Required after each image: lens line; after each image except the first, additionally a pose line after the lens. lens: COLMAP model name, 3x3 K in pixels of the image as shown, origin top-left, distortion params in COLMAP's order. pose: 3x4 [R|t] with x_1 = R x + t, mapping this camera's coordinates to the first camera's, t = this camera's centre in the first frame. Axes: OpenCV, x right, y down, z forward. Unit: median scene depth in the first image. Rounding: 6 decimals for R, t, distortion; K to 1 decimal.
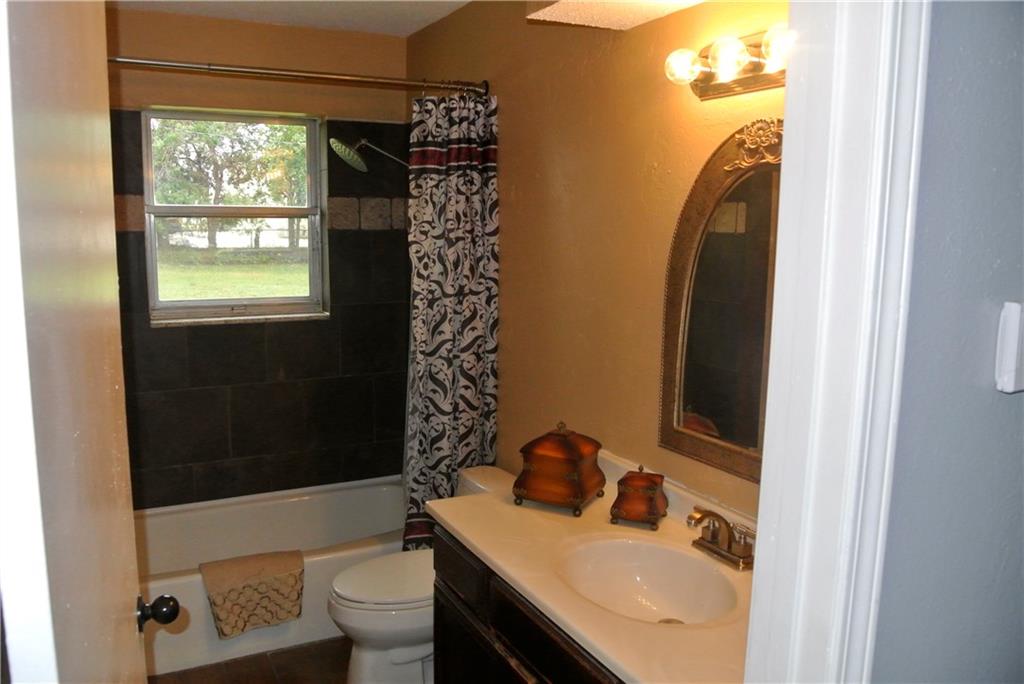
lens RADIAL K [[797.4, 0, 495.6], [0, 797.4, 352.4], [0, 0, 1]] dist [-0.090185, 0.041313]
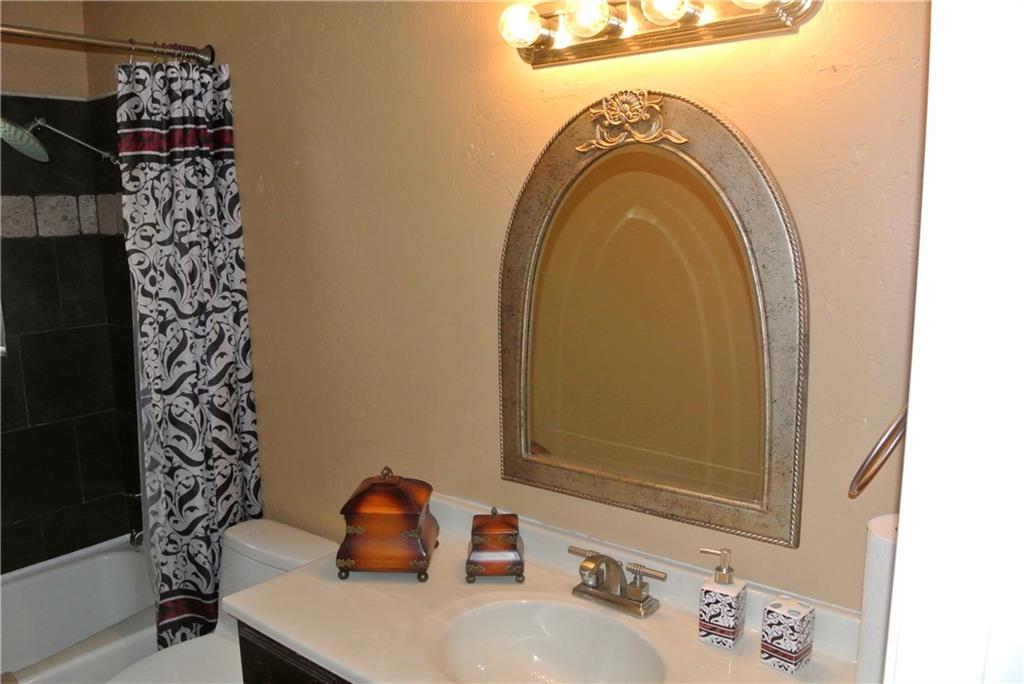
lens RADIAL K [[797.4, 0, 495.6], [0, 797.4, 352.4], [0, 0, 1]] dist [-0.090185, 0.041313]
pose [[0.914341, -0.094218, 0.393831, -0.089832], [0.089698, 0.995520, 0.029915, -0.031276], [-0.394885, 0.007973, 0.918696, 0.160658]]
